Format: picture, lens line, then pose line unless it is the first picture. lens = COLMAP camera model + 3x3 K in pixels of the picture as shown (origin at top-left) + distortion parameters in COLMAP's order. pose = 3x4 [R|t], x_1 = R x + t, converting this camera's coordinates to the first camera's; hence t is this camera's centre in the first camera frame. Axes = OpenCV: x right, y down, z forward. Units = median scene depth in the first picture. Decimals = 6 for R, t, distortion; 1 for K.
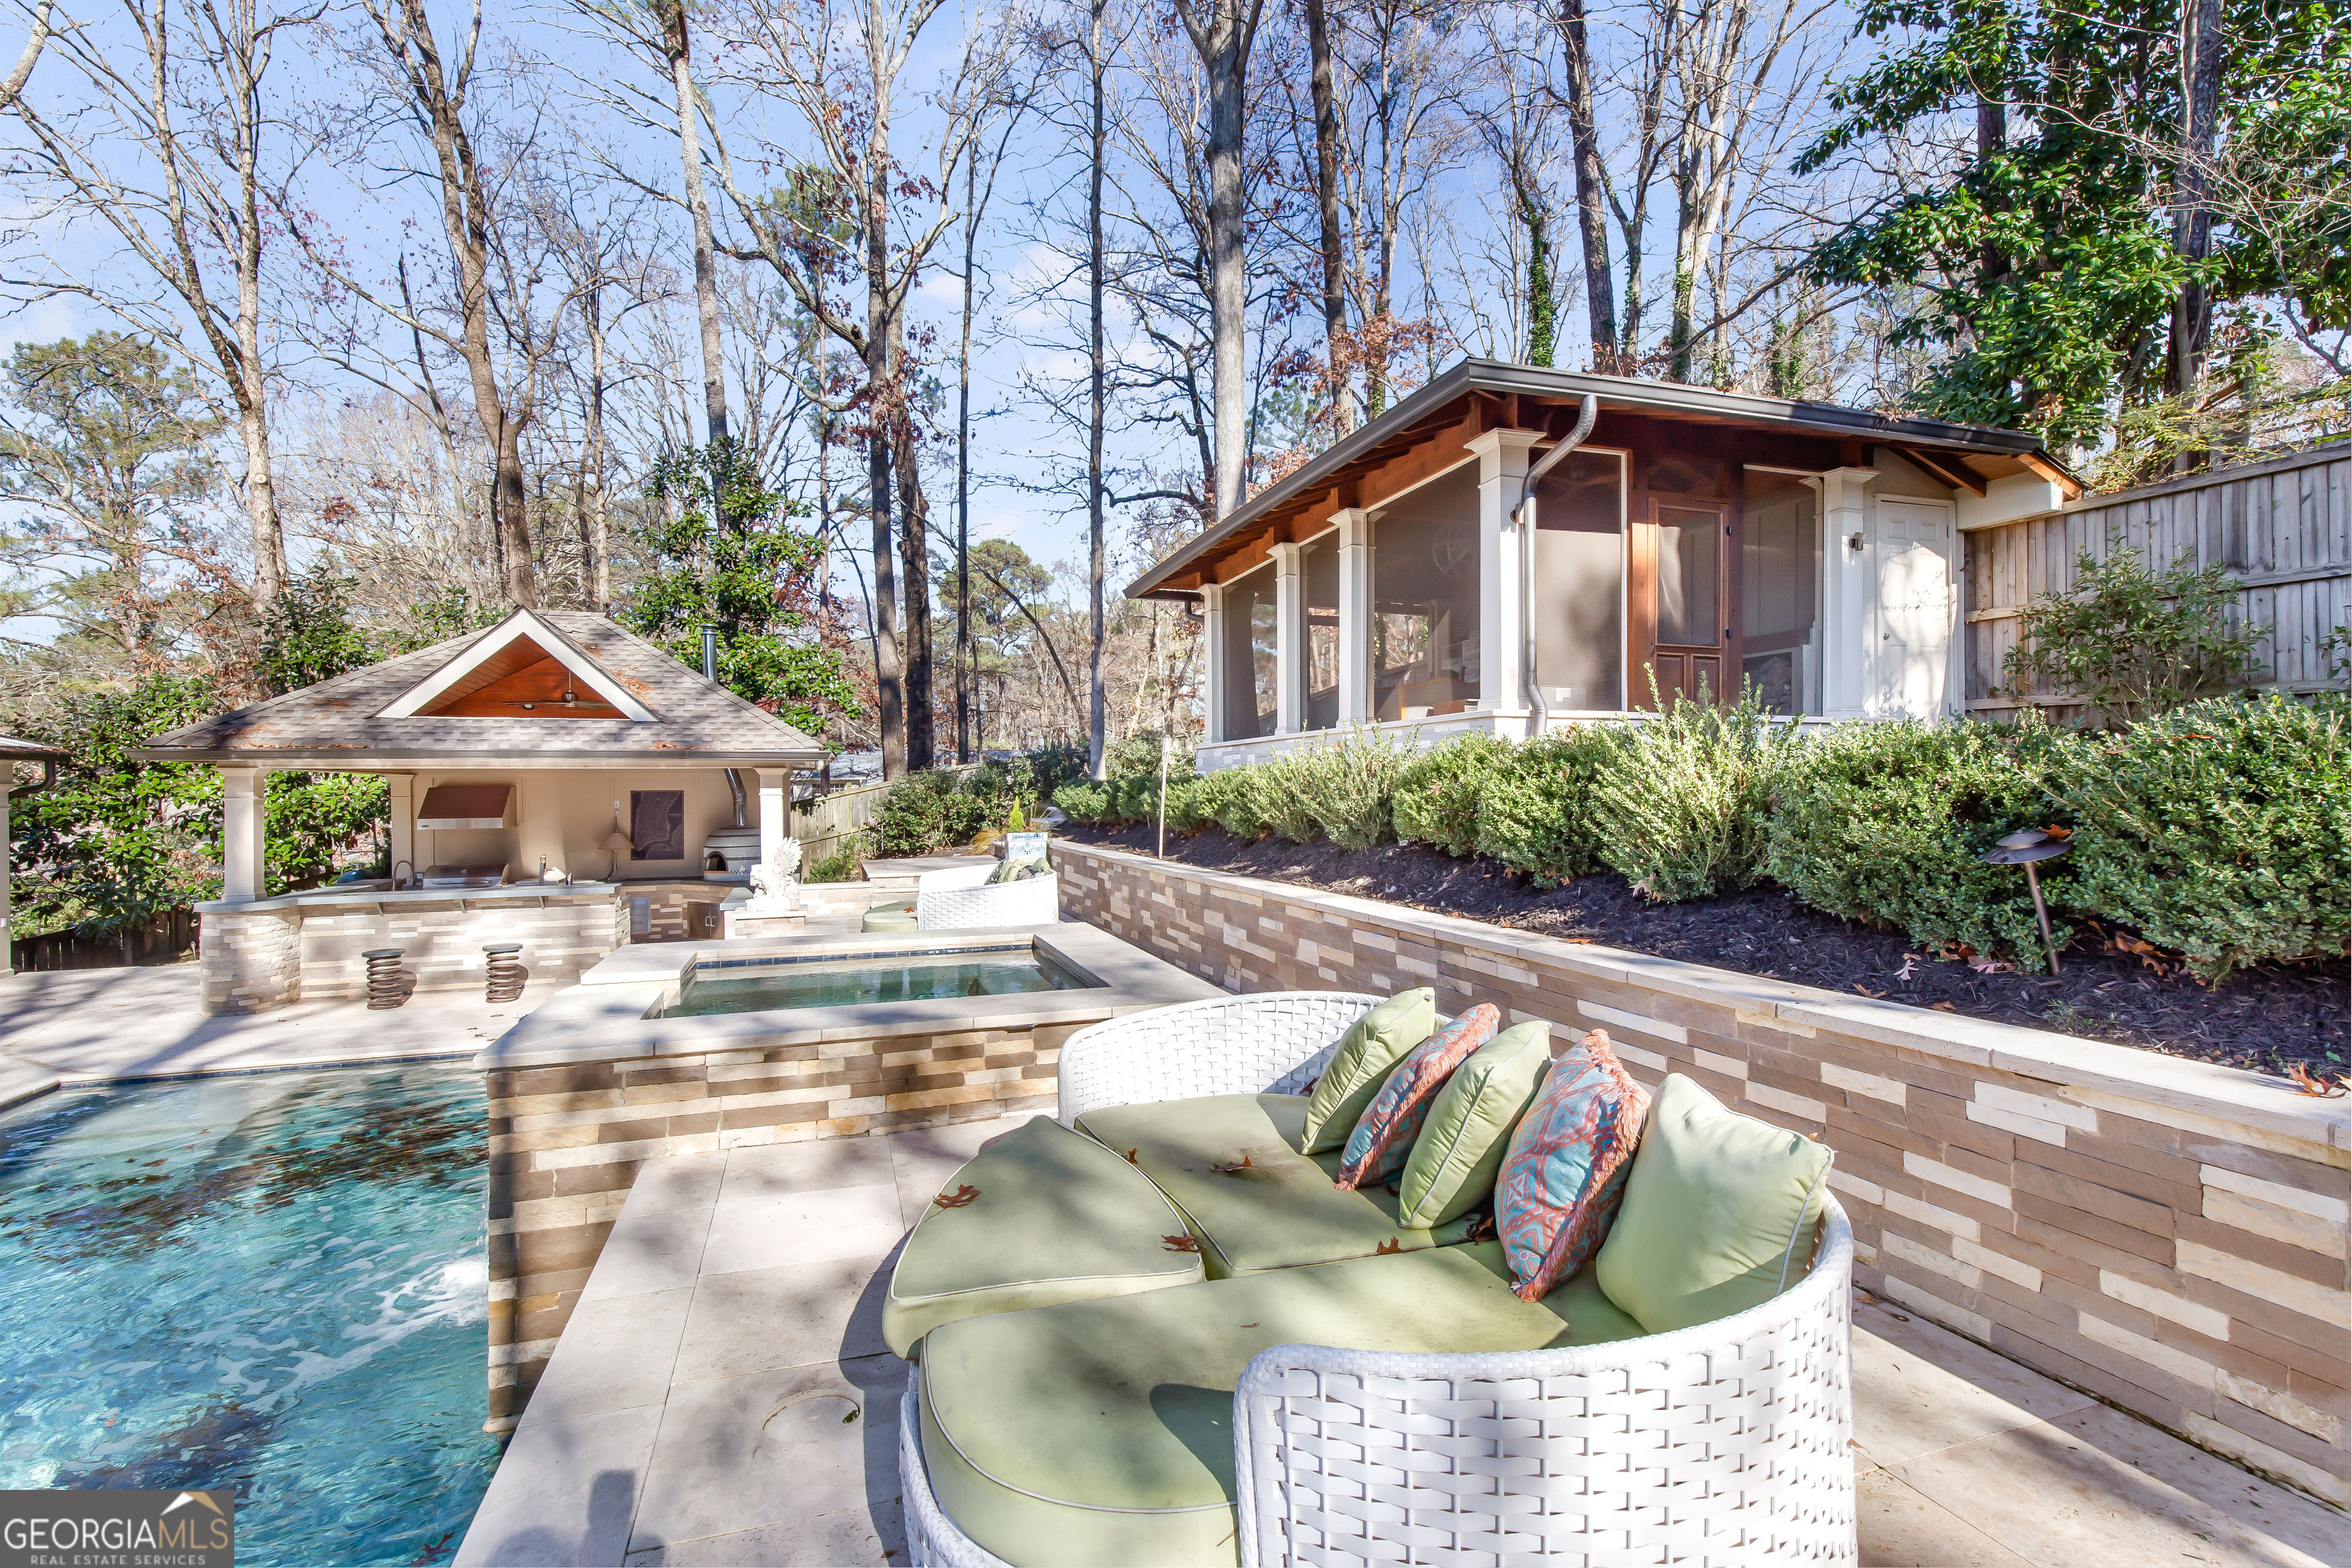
lens RADIAL K [[1069.4, 0, 1176.0], [0, 1069.4, 784.0], [0, 0, 1]] dist [0.012195, -0.000416]
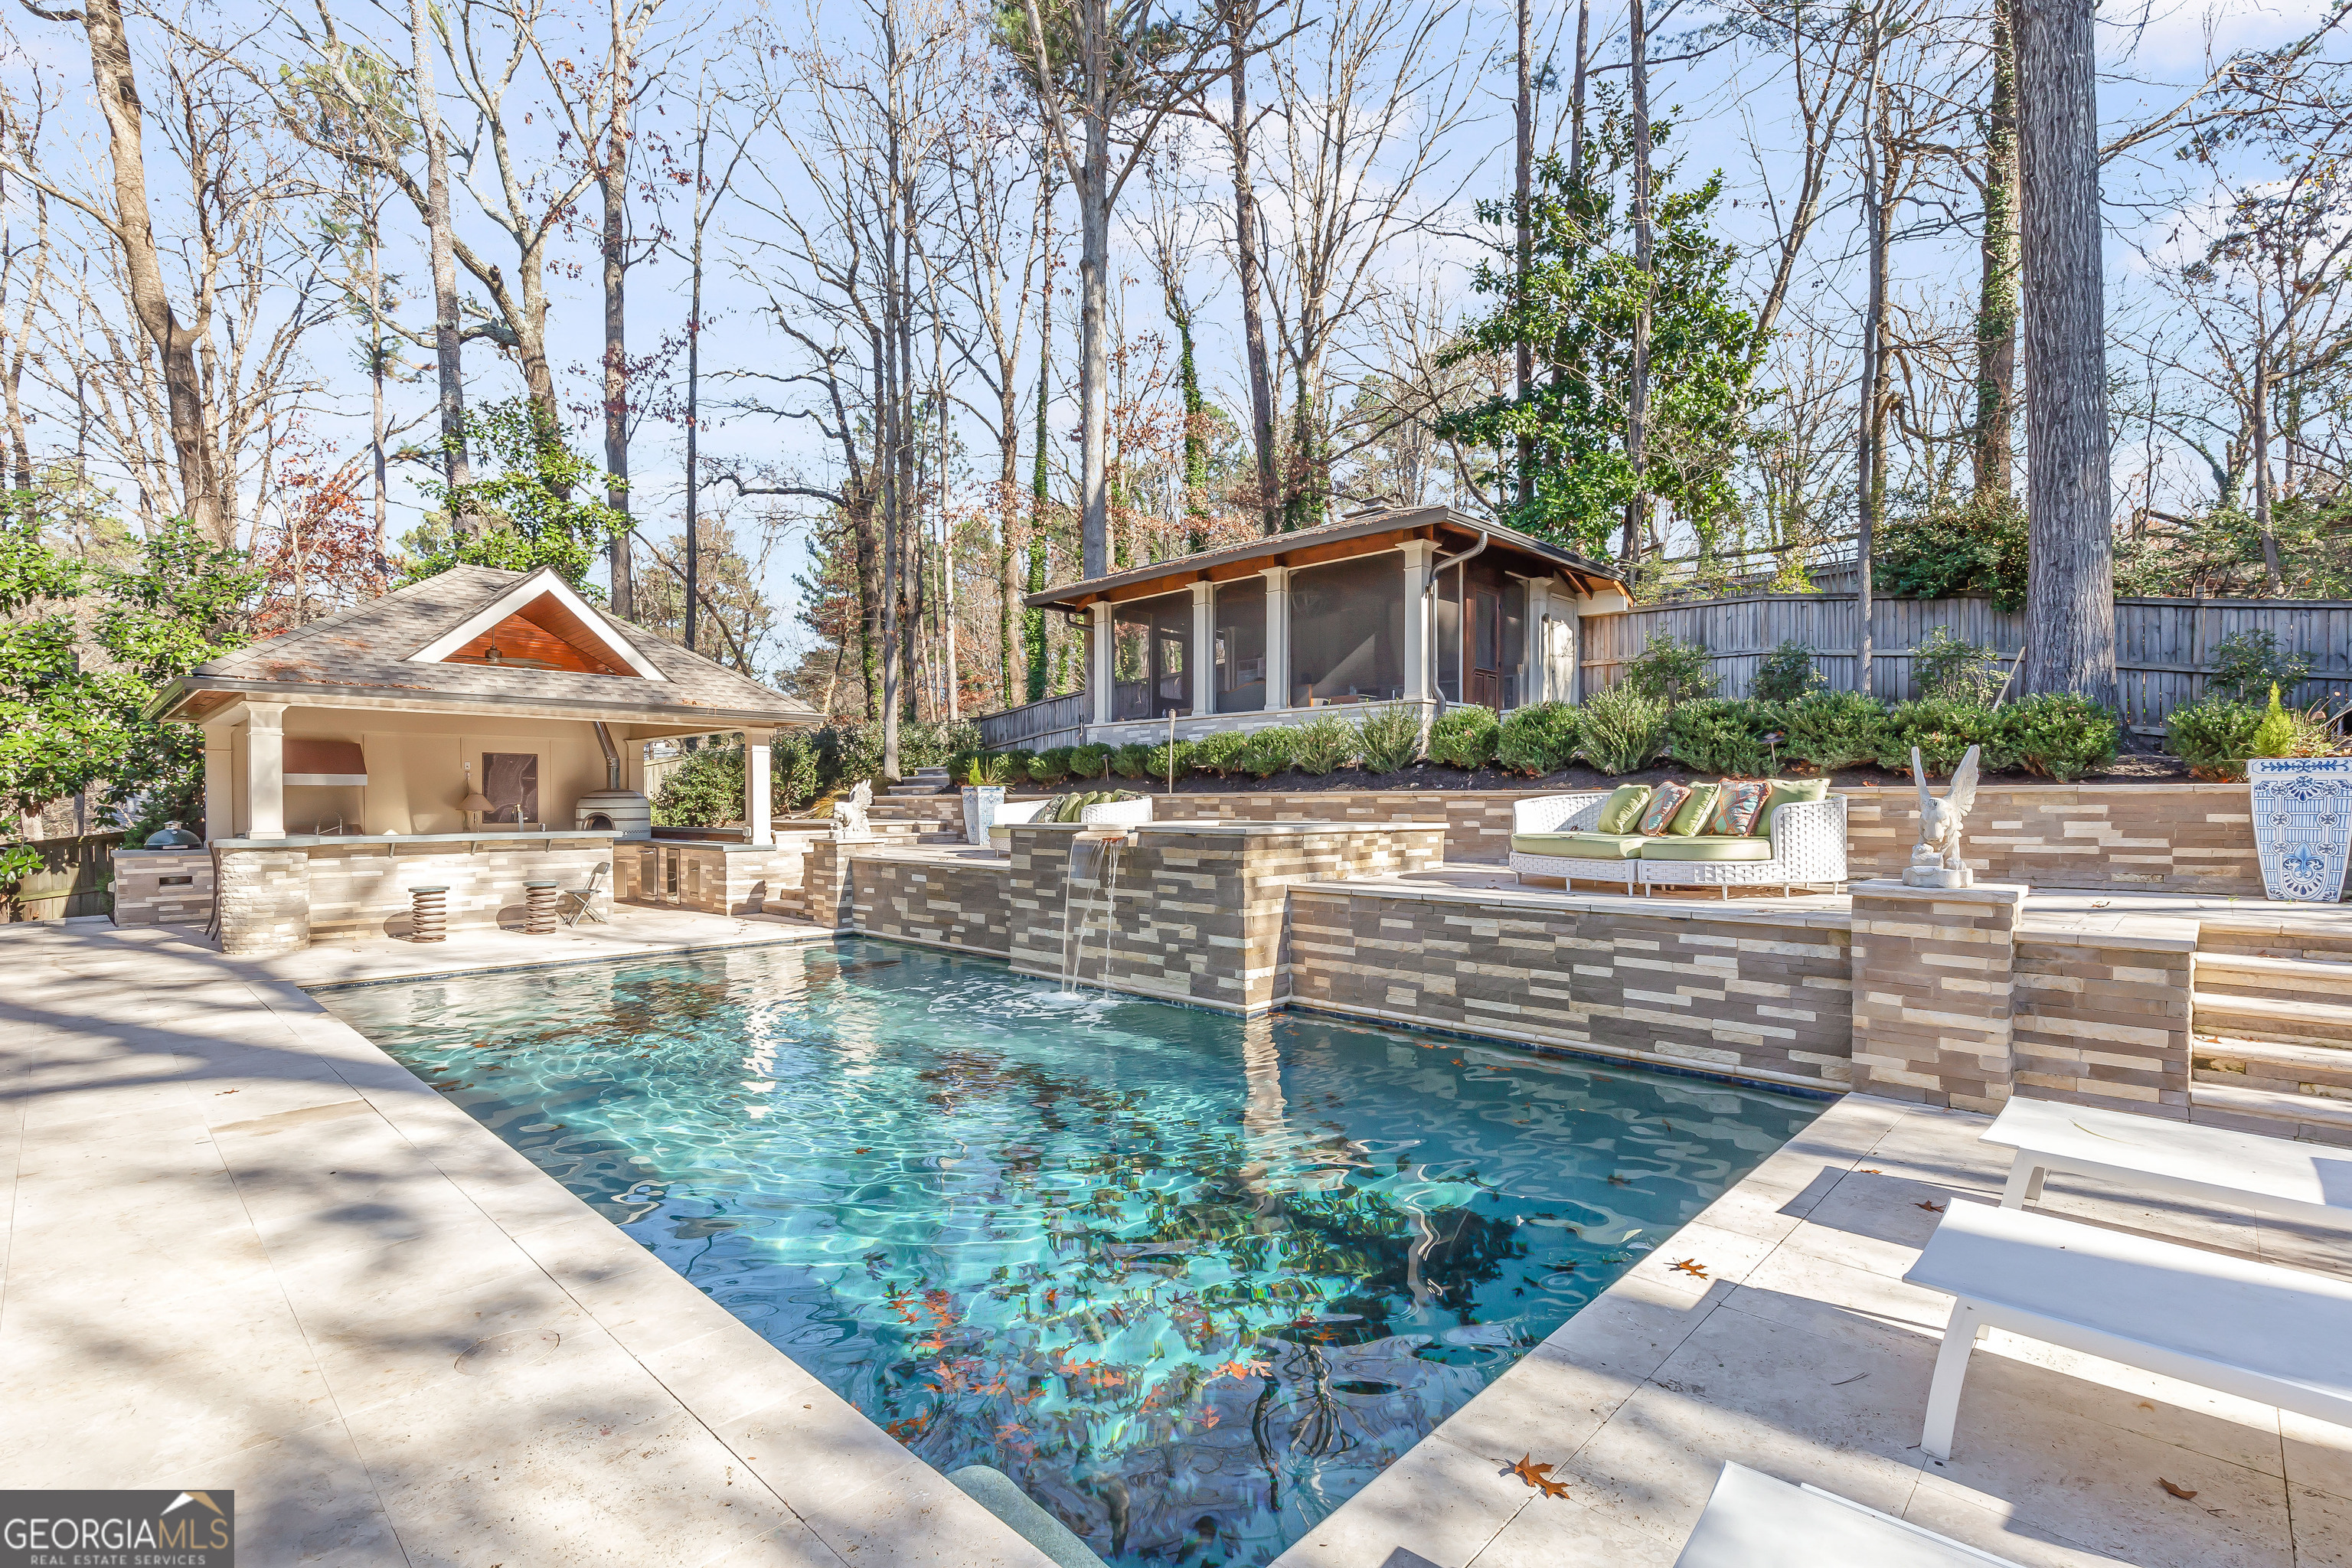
lens RADIAL K [[1111.4, 0, 1176.0], [0, 1111.4, 784.0], [0, 0, 1]] dist [0.014835, -0.006212]
pose [[0.886742, 0.015403, 0.462009, -0.581972], [-0.007413, 0.999790, -0.019104, 0.069936], [-0.462206, 0.013515, 0.886670, -0.274359]]
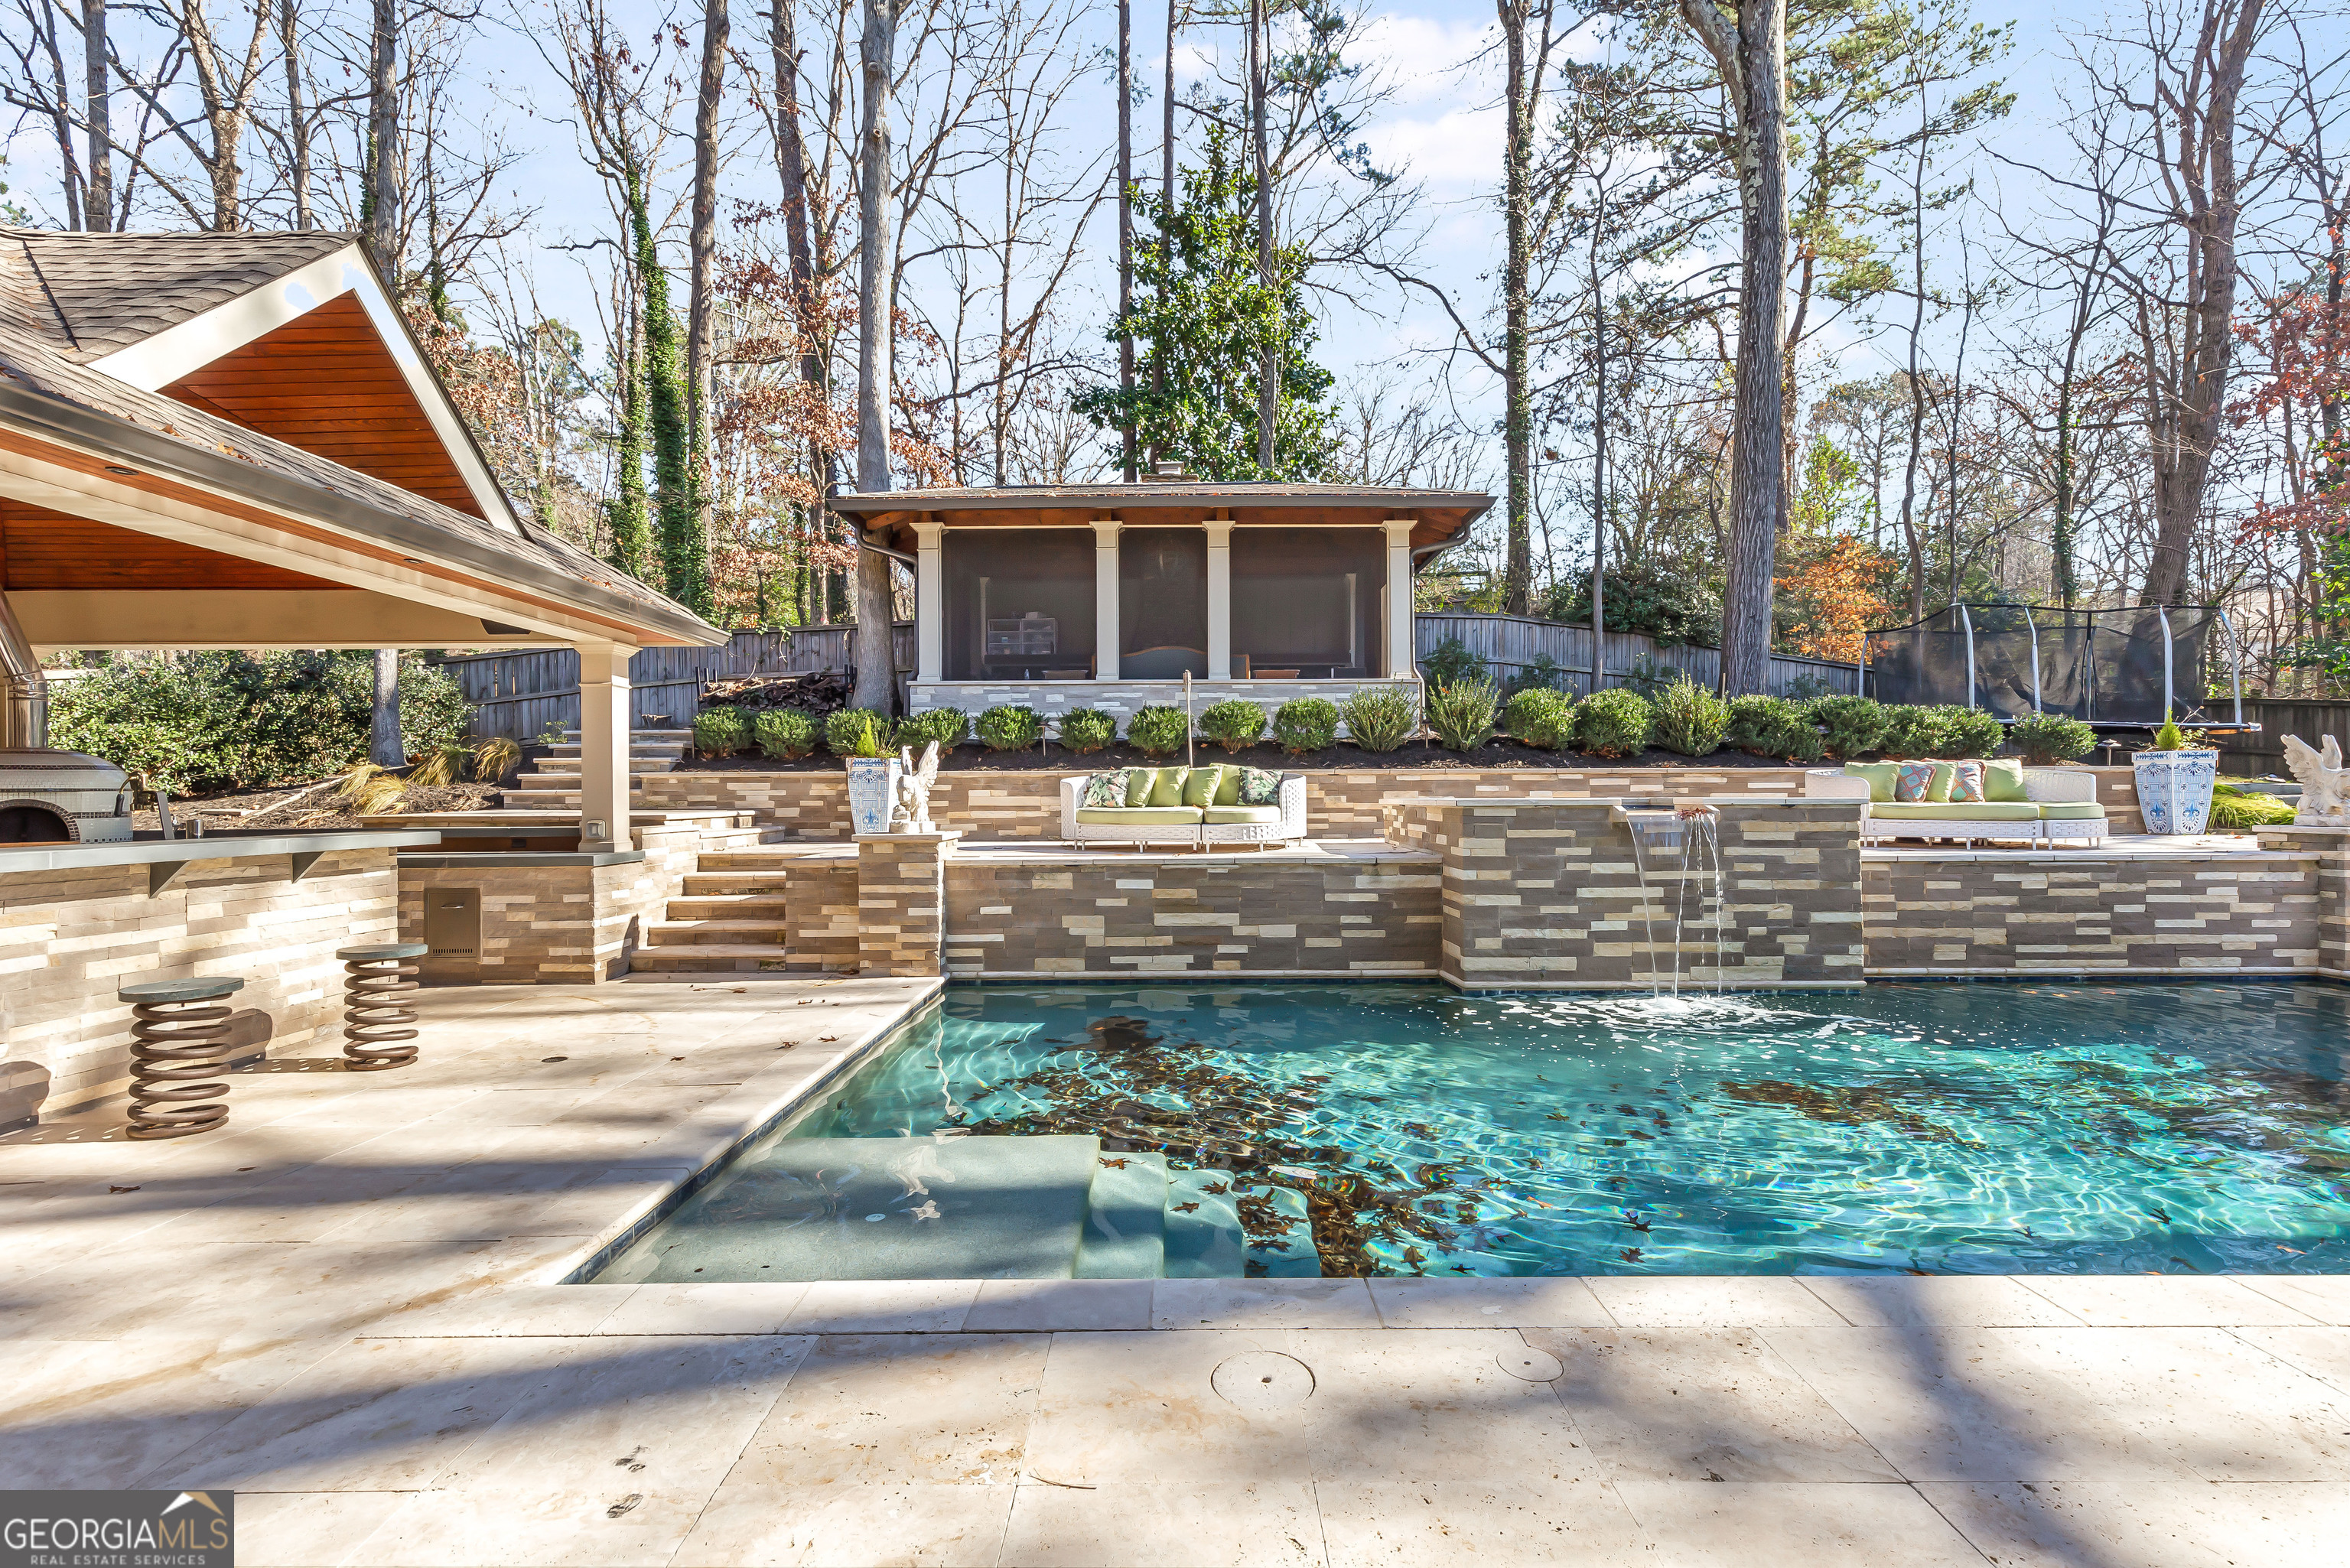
lens RADIAL K [[1082.6, 0, 1197.2], [0, 1082.6, 795.1], [0, 0, 1]] dist [0.014445, -0.005508]
pose [[0.306656, 0.007558, 0.951791, -0.978289], [0.000899, 0.999966, -0.008230, 0.087830], [-0.951820, 0.003380, 0.306638, 0.518210]]
